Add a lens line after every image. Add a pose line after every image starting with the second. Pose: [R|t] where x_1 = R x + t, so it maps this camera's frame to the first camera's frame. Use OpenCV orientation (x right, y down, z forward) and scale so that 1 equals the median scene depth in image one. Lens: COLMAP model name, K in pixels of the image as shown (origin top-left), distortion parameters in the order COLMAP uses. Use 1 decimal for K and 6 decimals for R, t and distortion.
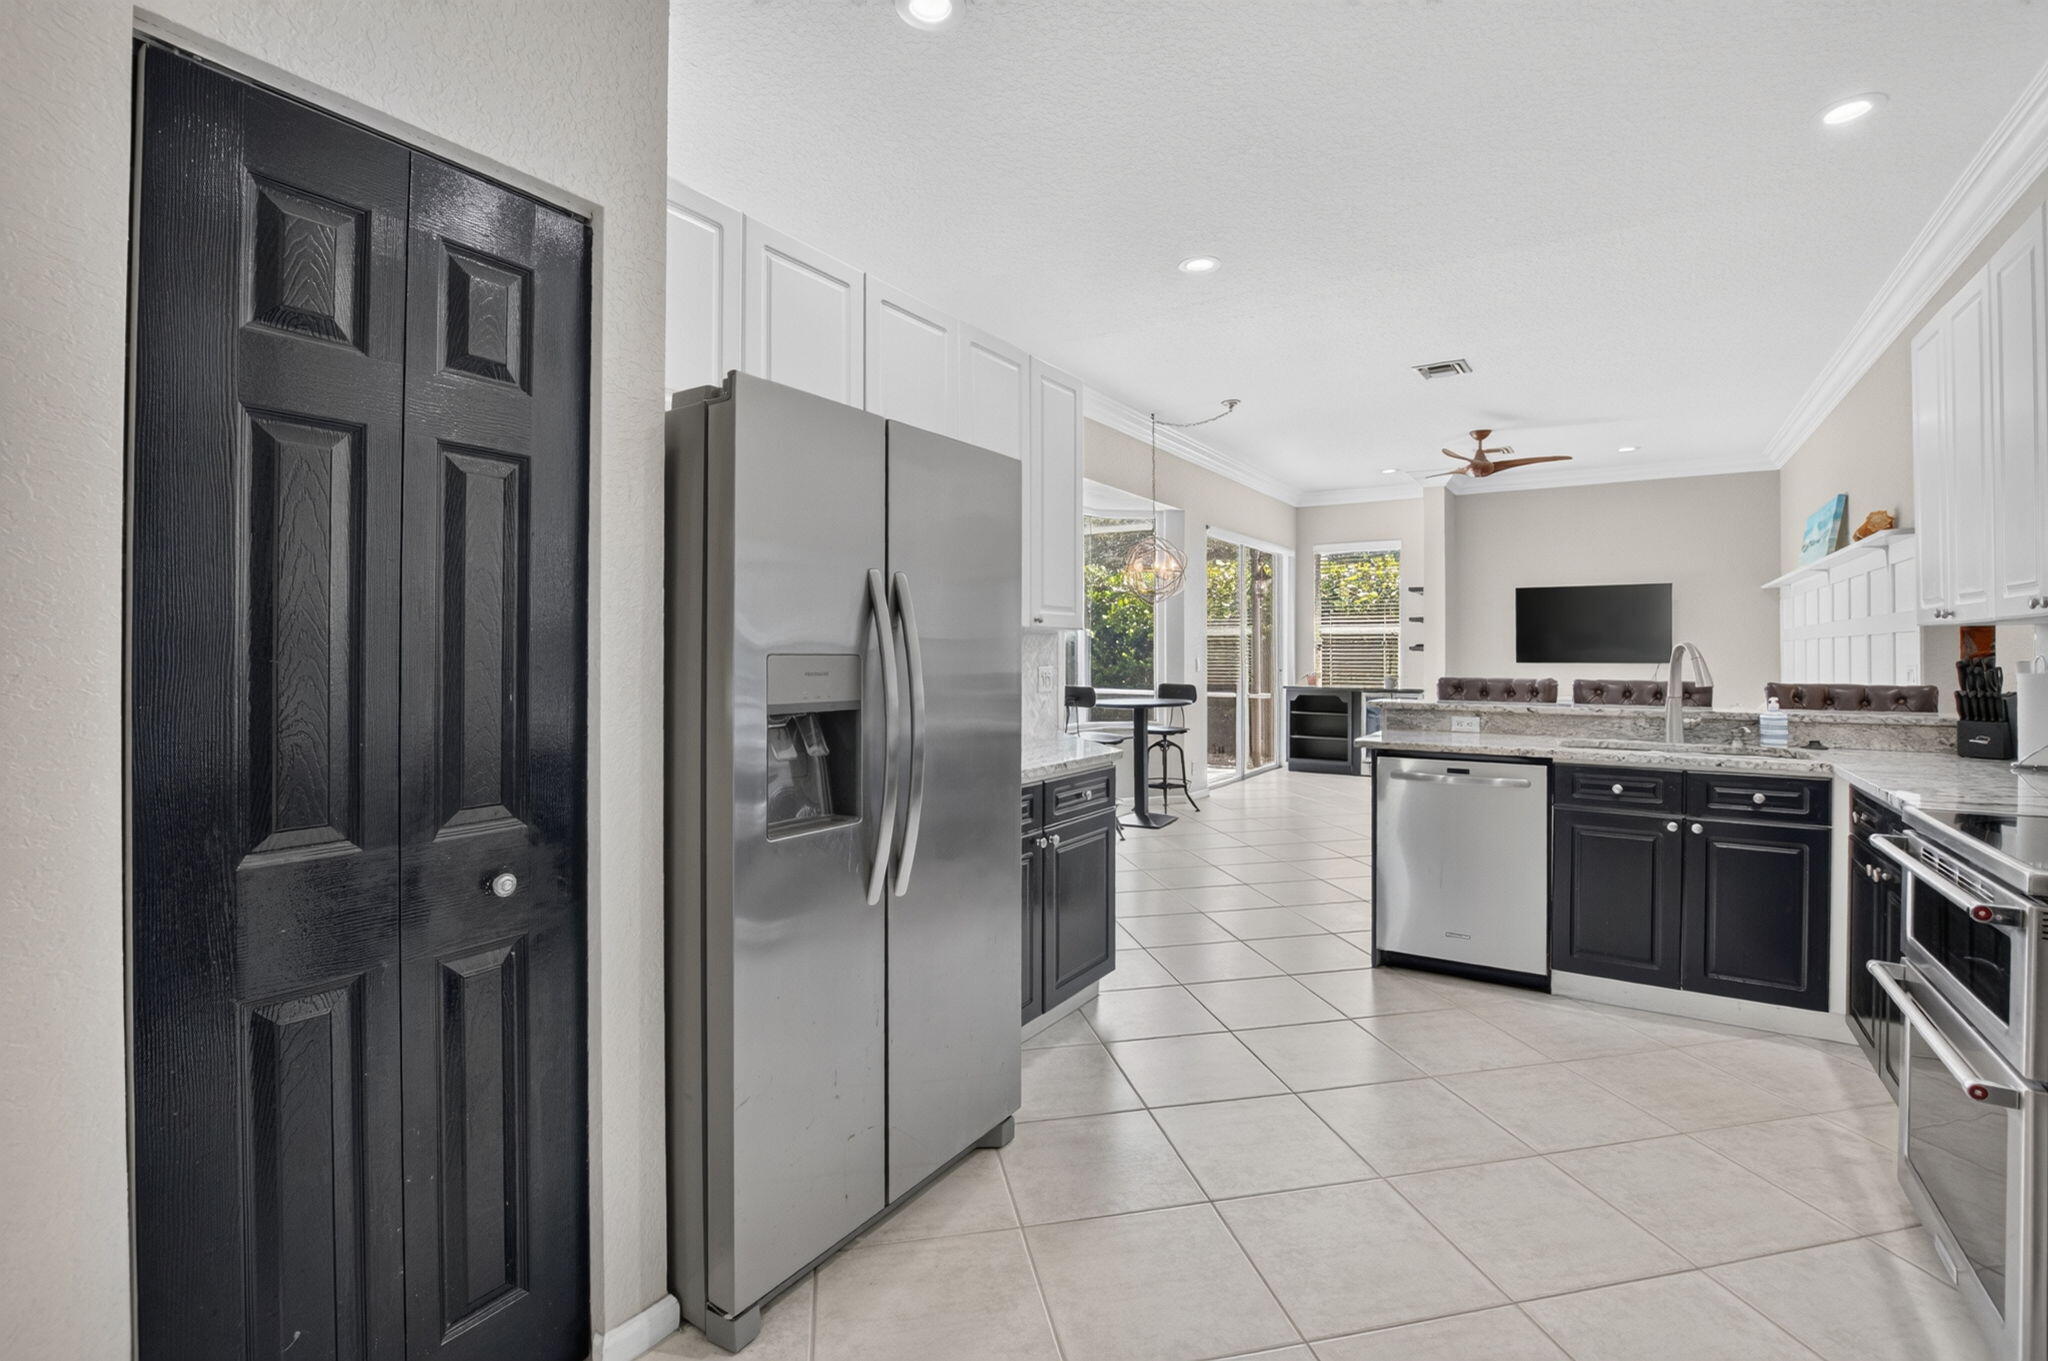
lens RADIAL K [[908.7, 0, 1025.4], [0, 908.7, 640.3], [0, 0, 1]] dist [-0.032015, 0.003821]
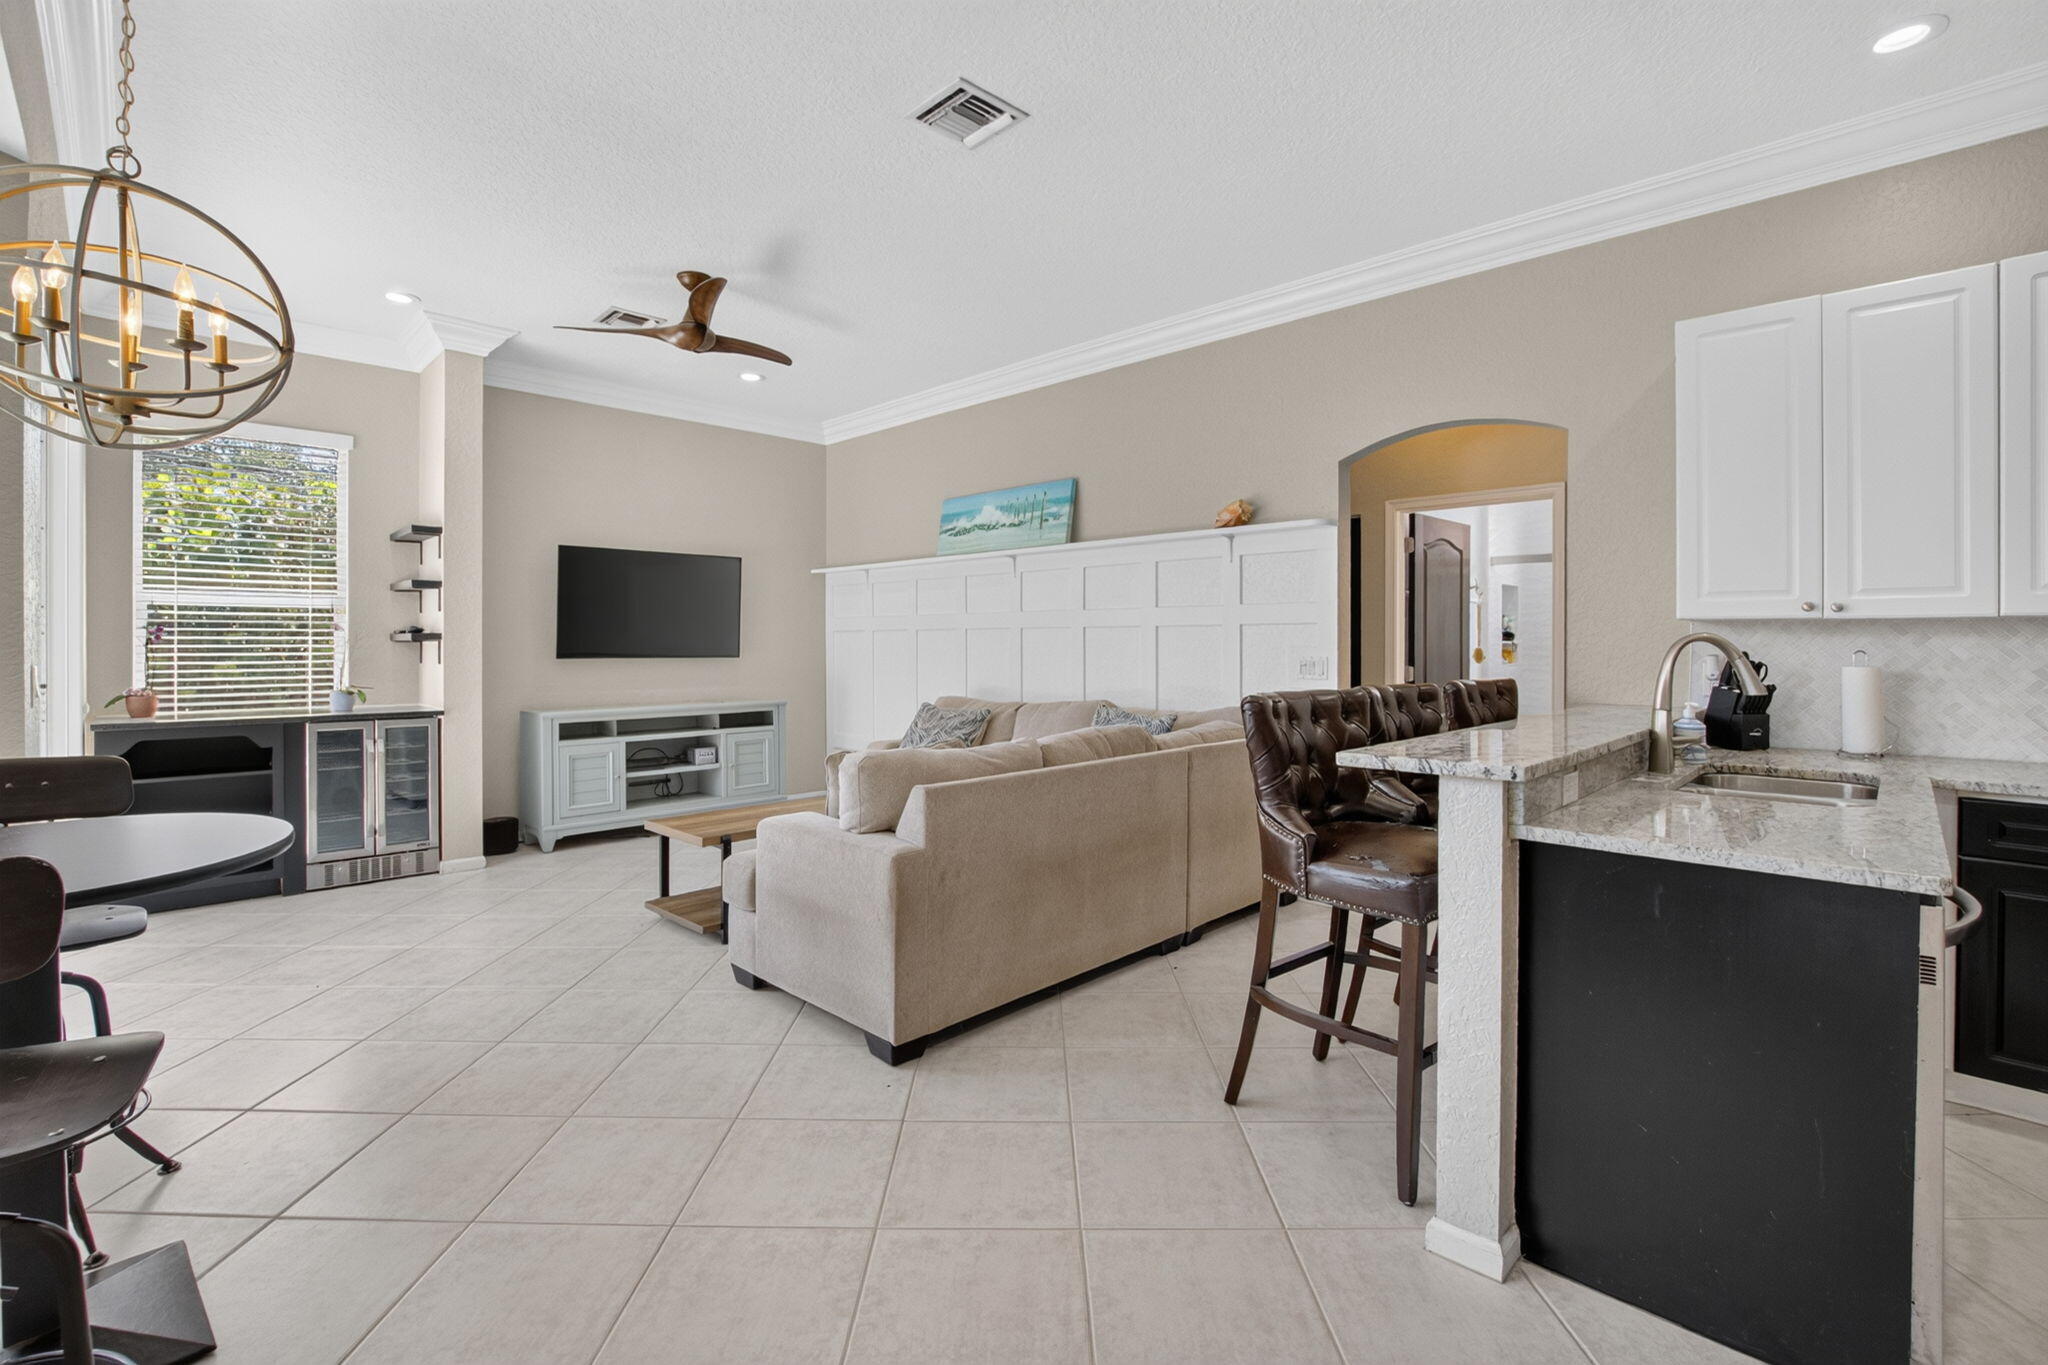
lens RADIAL K [[908.7, 0, 1027.5], [0, 908.7, 643.8], [0, 0, 1]] dist [-0.032015, 0.003821]
pose [[0.196241, -0.007076, 0.980530, -0.048898], [-0.011843, 0.999884, 0.009586, 0.005449], [-0.980484, -0.013494, 0.196134, 0.768176]]
